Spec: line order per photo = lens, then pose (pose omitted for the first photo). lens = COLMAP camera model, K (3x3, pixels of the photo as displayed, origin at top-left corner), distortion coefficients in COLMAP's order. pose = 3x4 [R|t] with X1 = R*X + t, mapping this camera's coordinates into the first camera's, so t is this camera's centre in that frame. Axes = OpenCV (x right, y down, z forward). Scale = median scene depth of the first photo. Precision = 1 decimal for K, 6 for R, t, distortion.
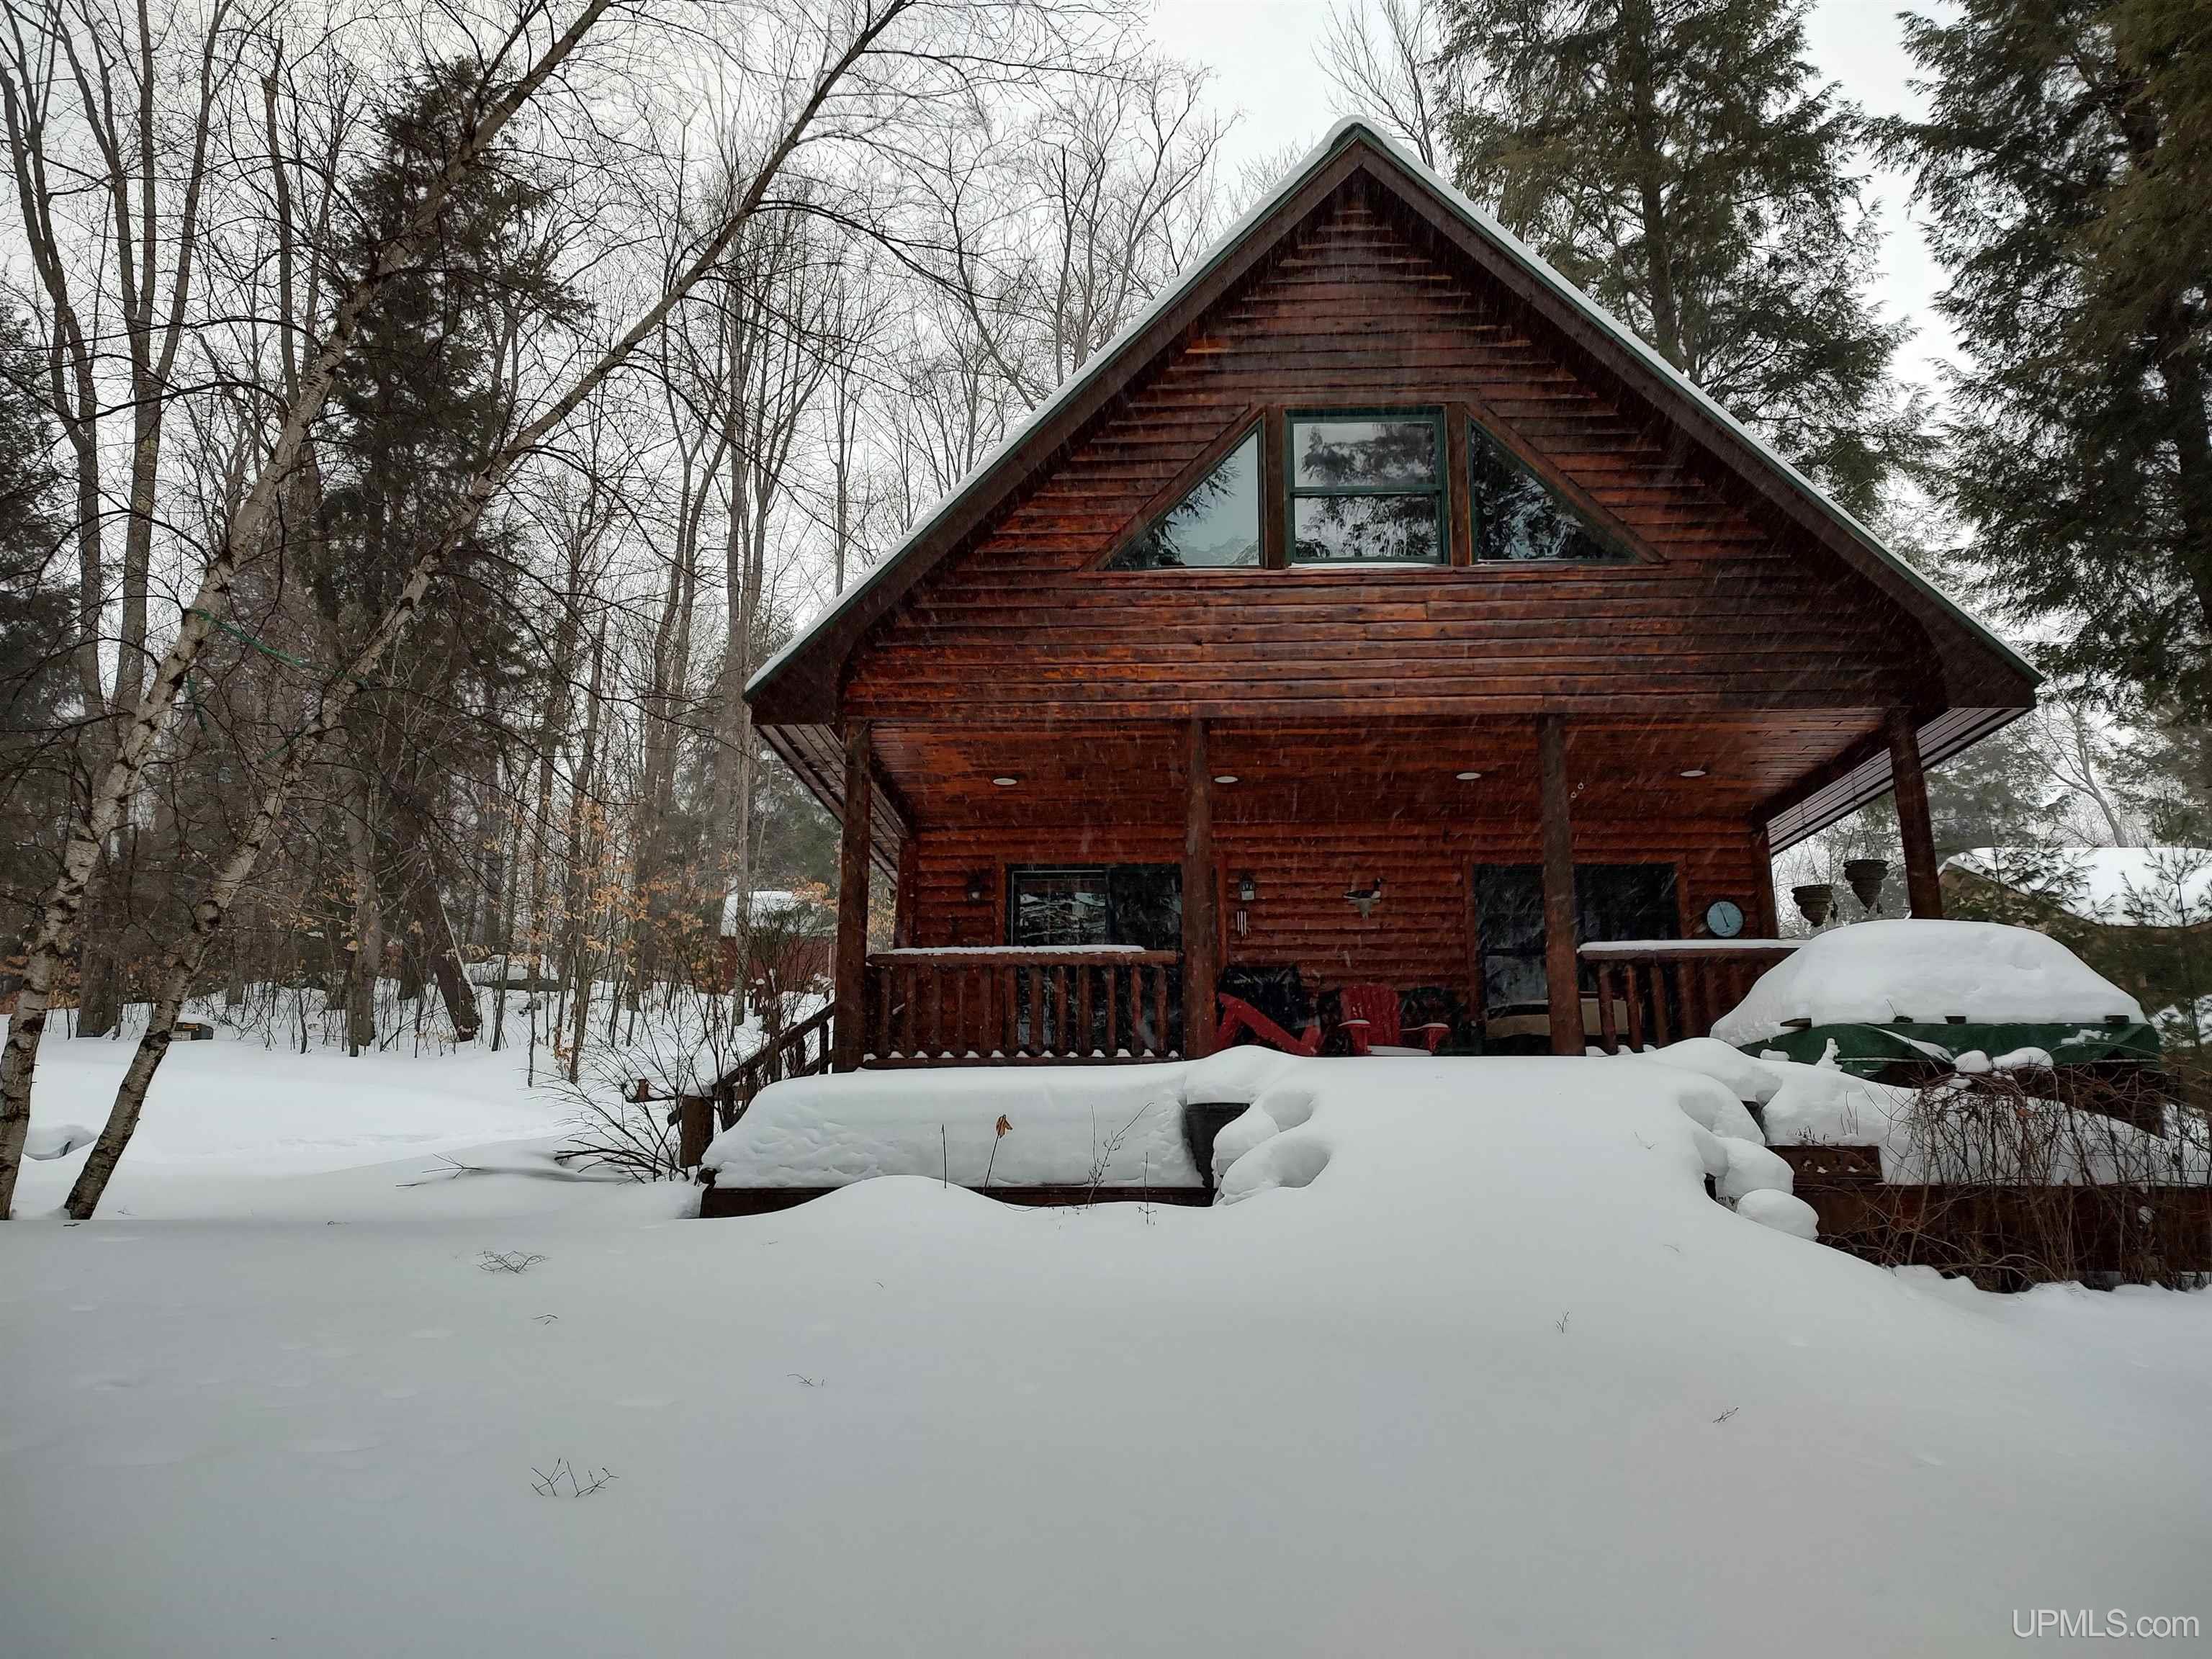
lens RADIAL K [[1568.7, 0, 1111.9], [0, 1568.7, 832.6], [0, 0, 1]] dist [0.019495, -0.015747]
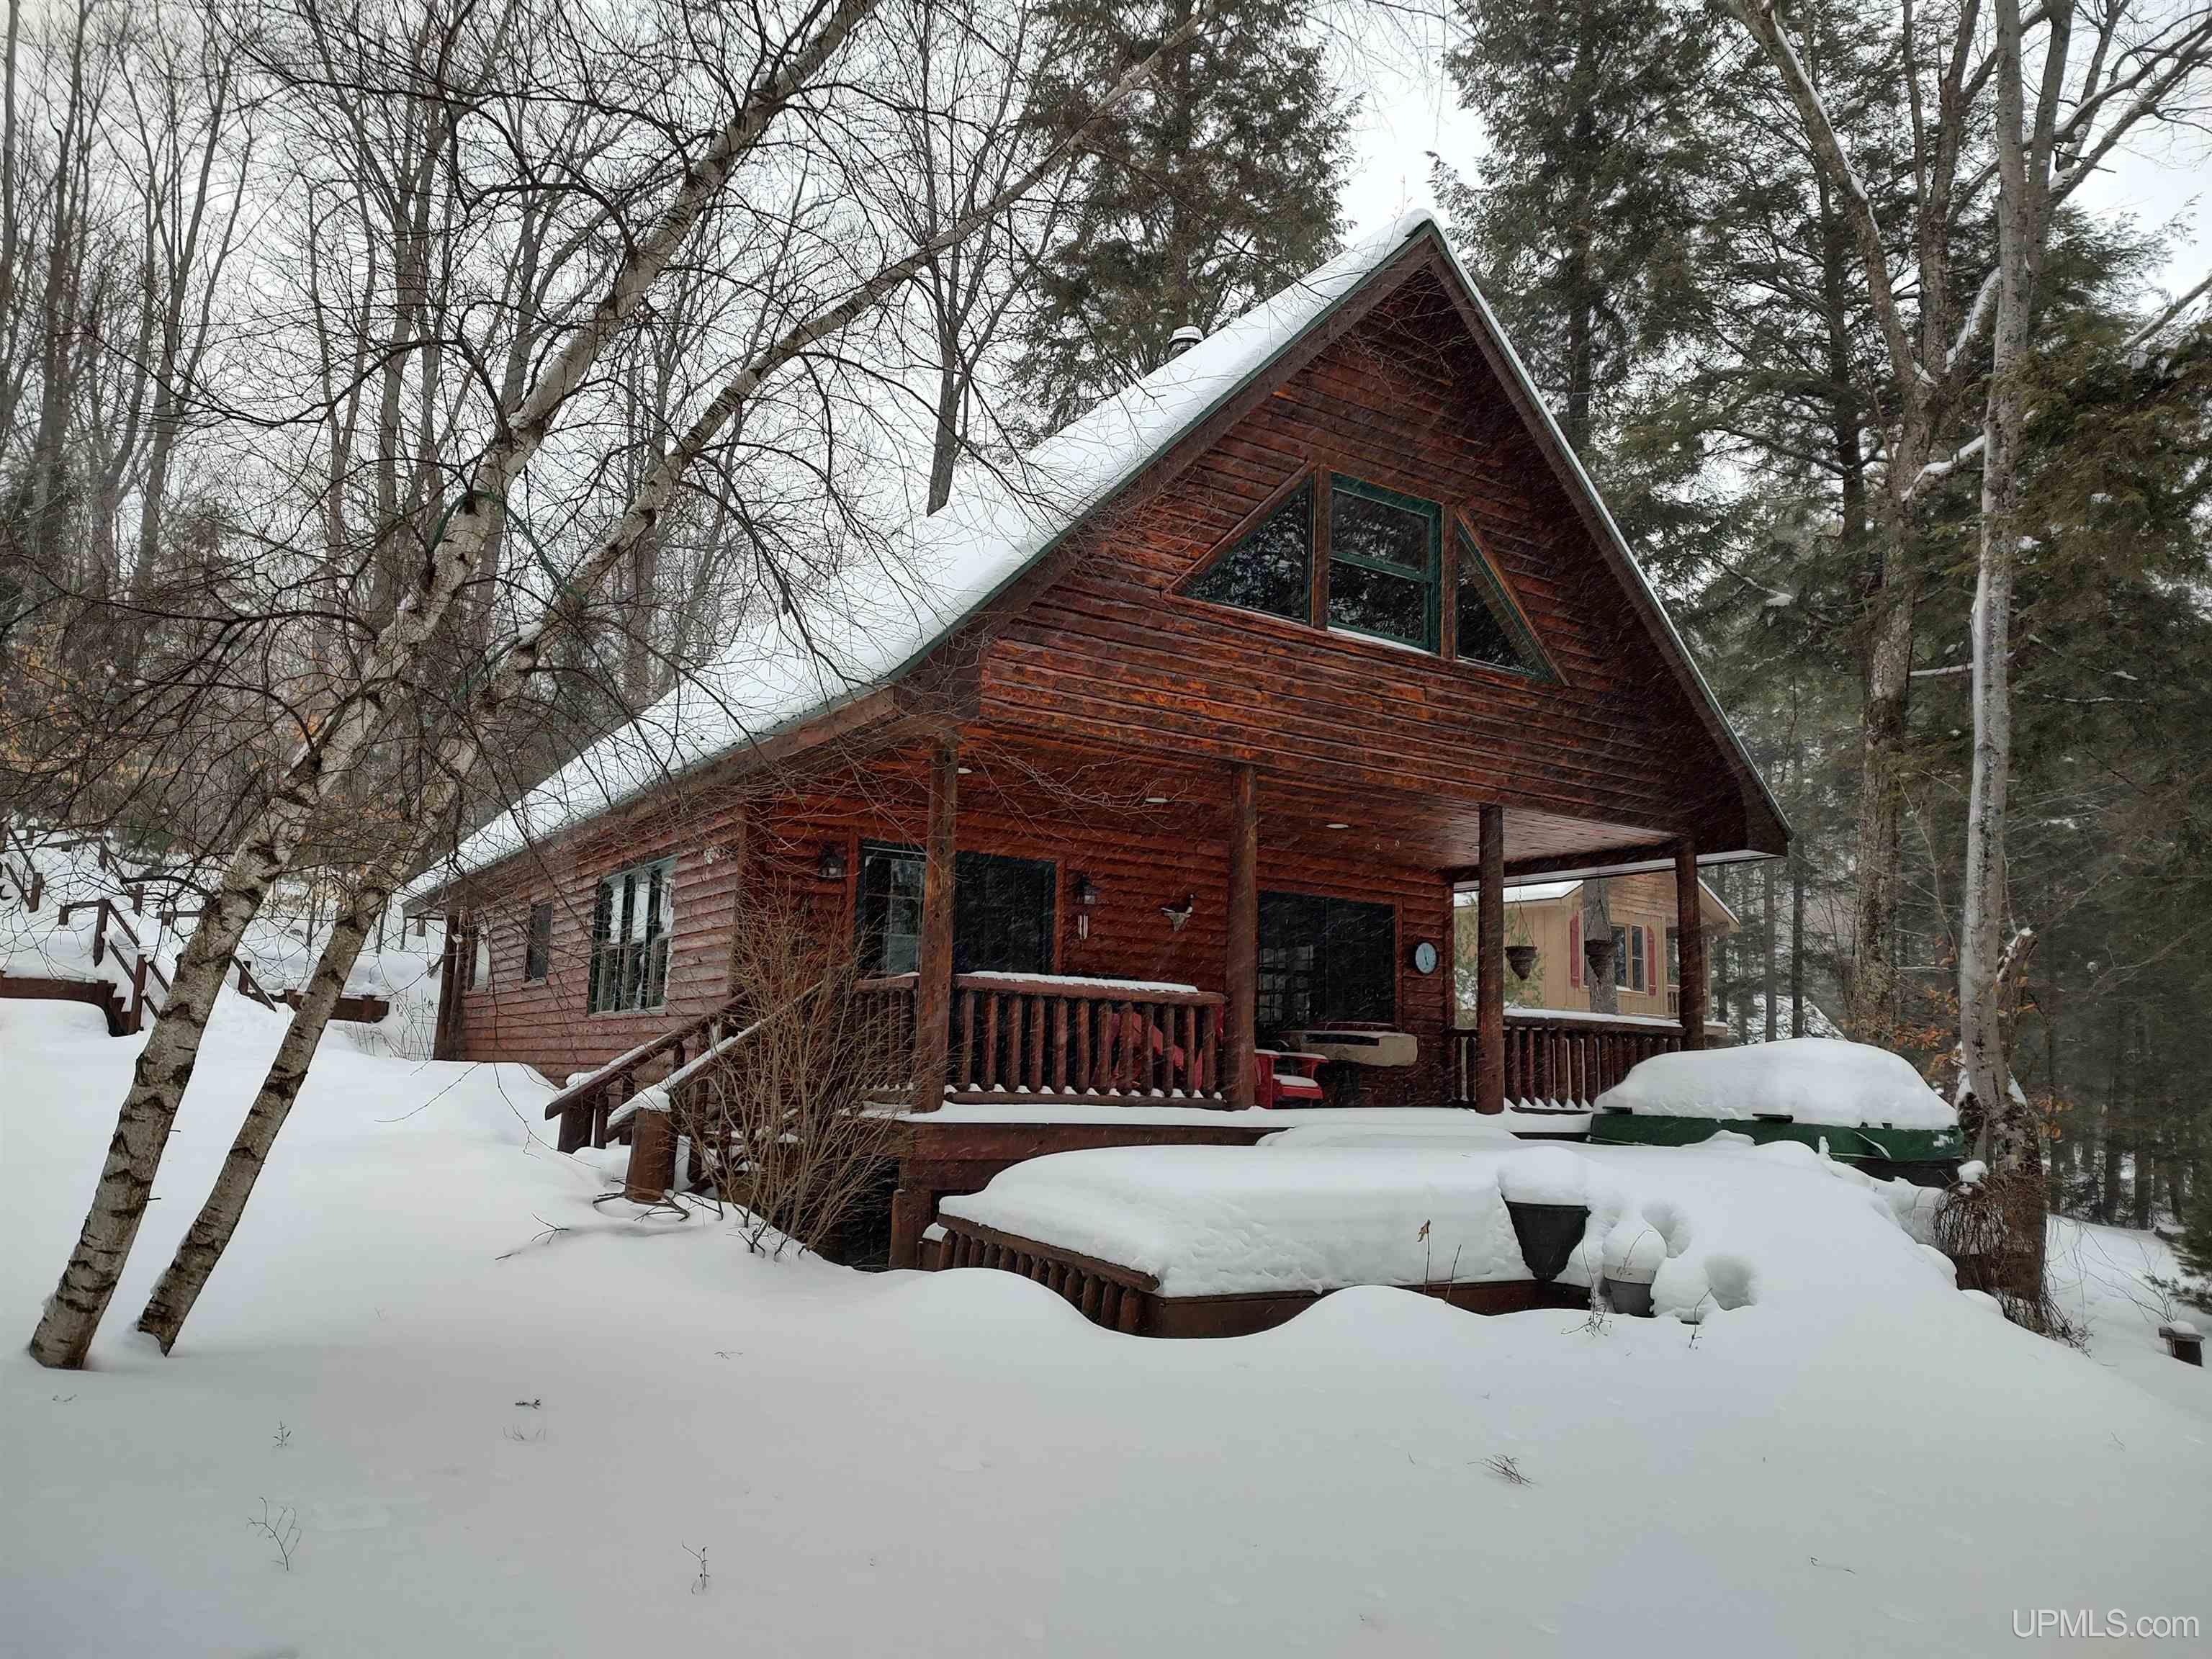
lens RADIAL K [[1568.7, 0, 1112.2], [0, 1568.7, 834.3], [0, 0, 1]] dist [0.019495, -0.015747]
pose [[0.821127, 0.115765, 0.558882, -0.601366], [-0.164424, 0.985680, 0.037405, -0.052600], [-0.546549, -0.122608, 0.828403, 0.206056]]
